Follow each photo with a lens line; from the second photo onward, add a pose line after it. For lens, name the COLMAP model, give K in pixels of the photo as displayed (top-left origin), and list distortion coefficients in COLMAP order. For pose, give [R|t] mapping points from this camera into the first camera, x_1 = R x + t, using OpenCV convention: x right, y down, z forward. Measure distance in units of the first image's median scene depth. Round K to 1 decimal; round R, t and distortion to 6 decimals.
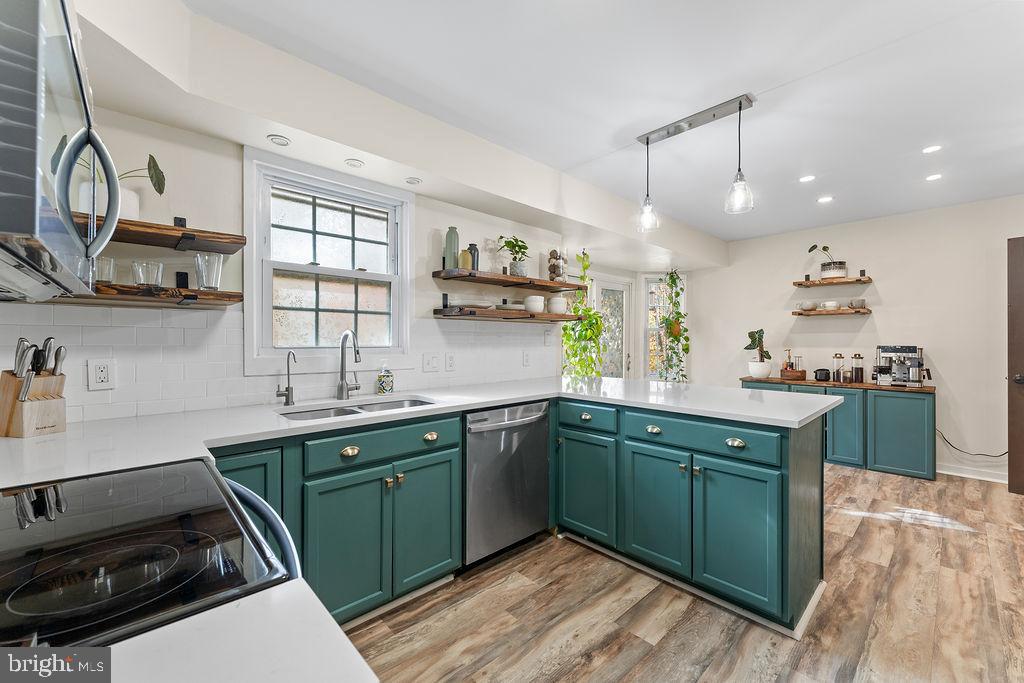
lens RADIAL K [[411.4, 0, 515.5], [0, 411.4, 340.3], [0, 0, 1]] dist [0.001370, -0.000753]
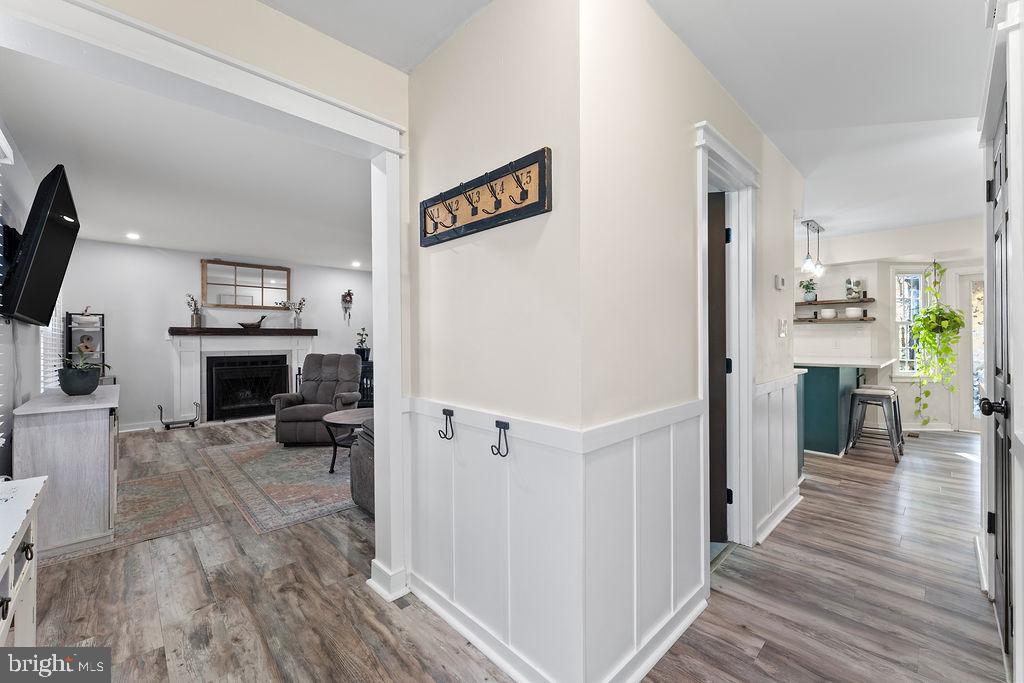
lens RADIAL K [[411.4, 0, 512.1], [0, 411.4, 340.4], [0, 0, 1]] dist [0.001370, -0.000753]
pose [[0.011920, 0.001711, -0.999927, 1.769566], [0.004820, 0.999987, 0.001769, 0.018323], [0.999917, -0.004841, 0.011912, -0.379279]]
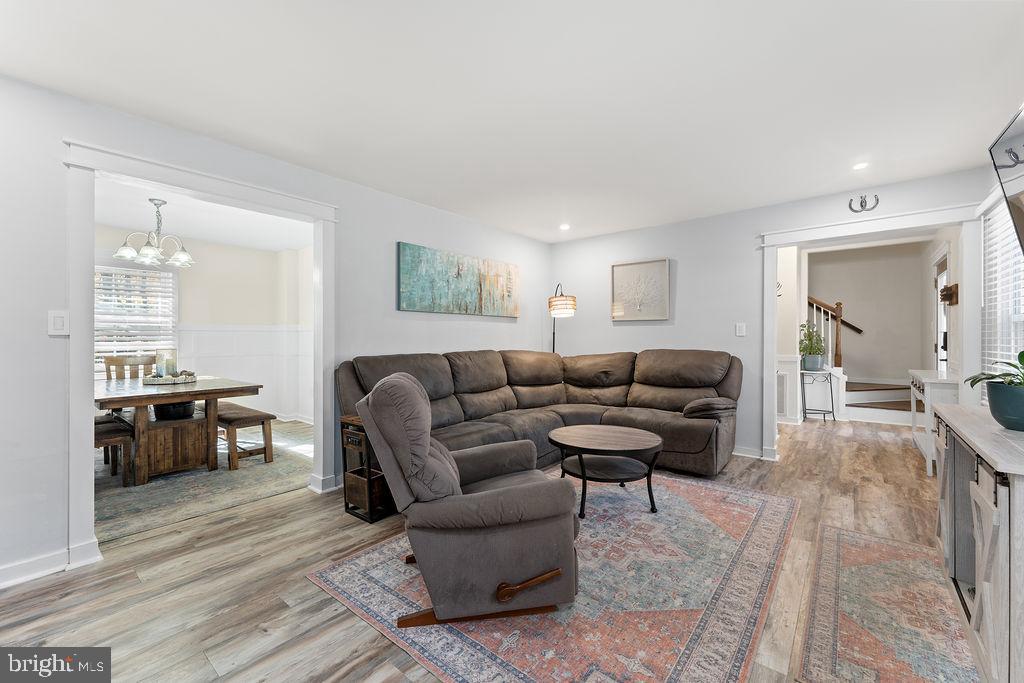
lens RADIAL K [[411.4, 0, 514.0], [0, 411.4, 337.1], [0, 0, 1]] dist [0.001370, -0.000753]
pose [[0.990897, -0.003656, 0.134571, 0.190102], [0.003817, 0.999992, -0.000934, 0.015890], [-0.134567, 0.001439, 0.990904, -1.710803]]
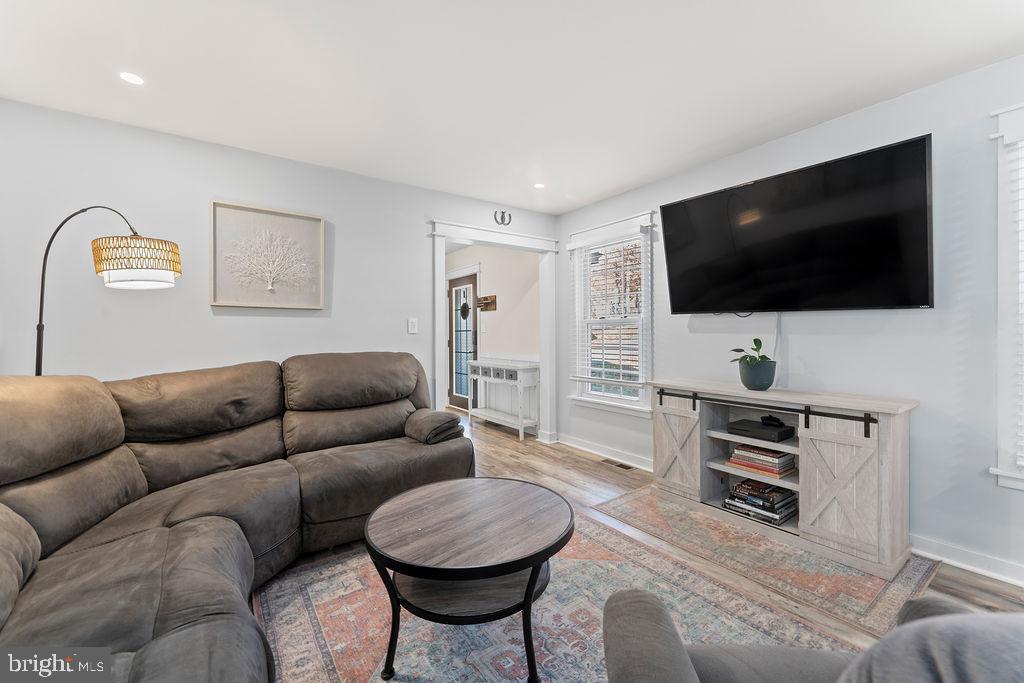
lens RADIAL K [[411.4, 0, 511.4], [0, 411.4, 334.9], [0, 0, 1]] dist [0.001370, -0.000753]
pose [[0.124461, -0.005213, 0.992211, 0.008420], [0.008192, 0.999958, 0.004226, 0.015643], [-0.992191, 0.007602, 0.124498, -0.915056]]
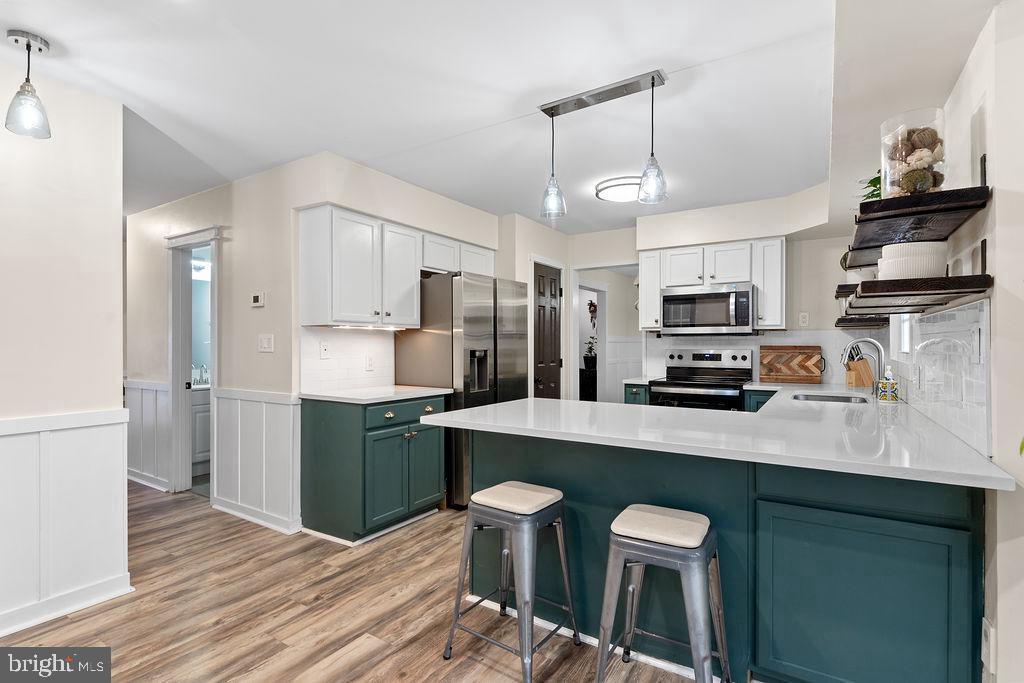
lens RADIAL K [[491.6, 0, 513.1], [0, 491.6, 345.8], [0, 0, 1]] dist [0.000966, -0.000591]
pose [[-0.967985, -0.001299, -0.251005, 0.619461], [-0.001980, 0.999995, 0.002460, -0.002538], [0.251000, 0.002878, -0.967983, 1.413394]]
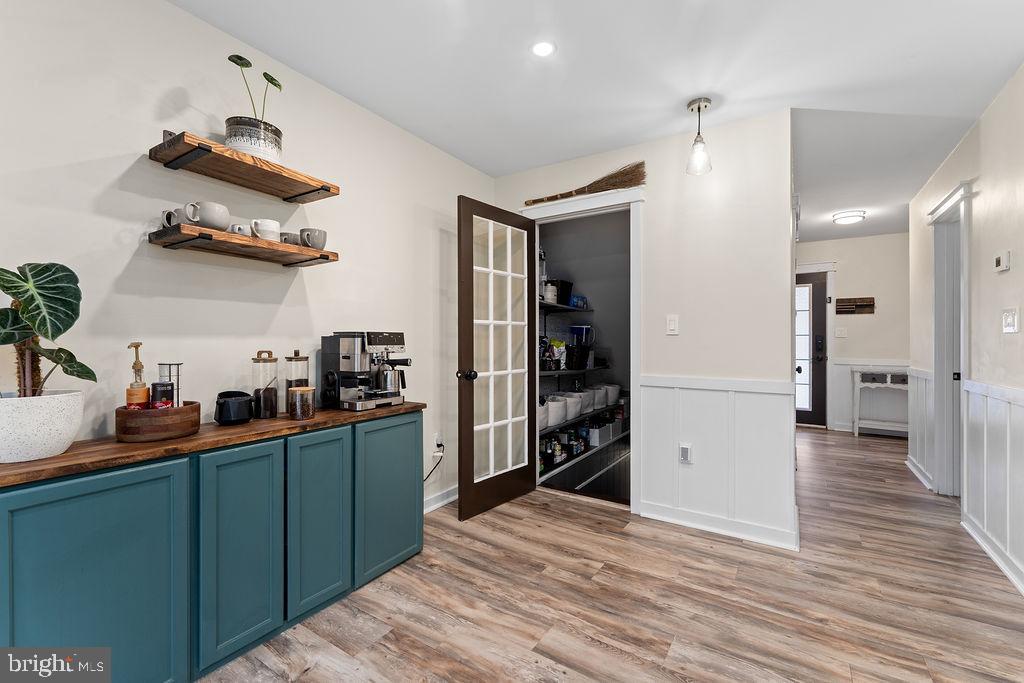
lens RADIAL K [[434.3, 0, 512.0], [0, 434.3, 342.6], [0, 0, 1]] dist [-0.000609, 0.000194]
pose [[-0.242461, -0.002595, 0.970158, 0.399435], [-0.001156, 0.999996, 0.002386, 0.029785], [-0.970160, -0.000543, -0.242463, 1.162136]]
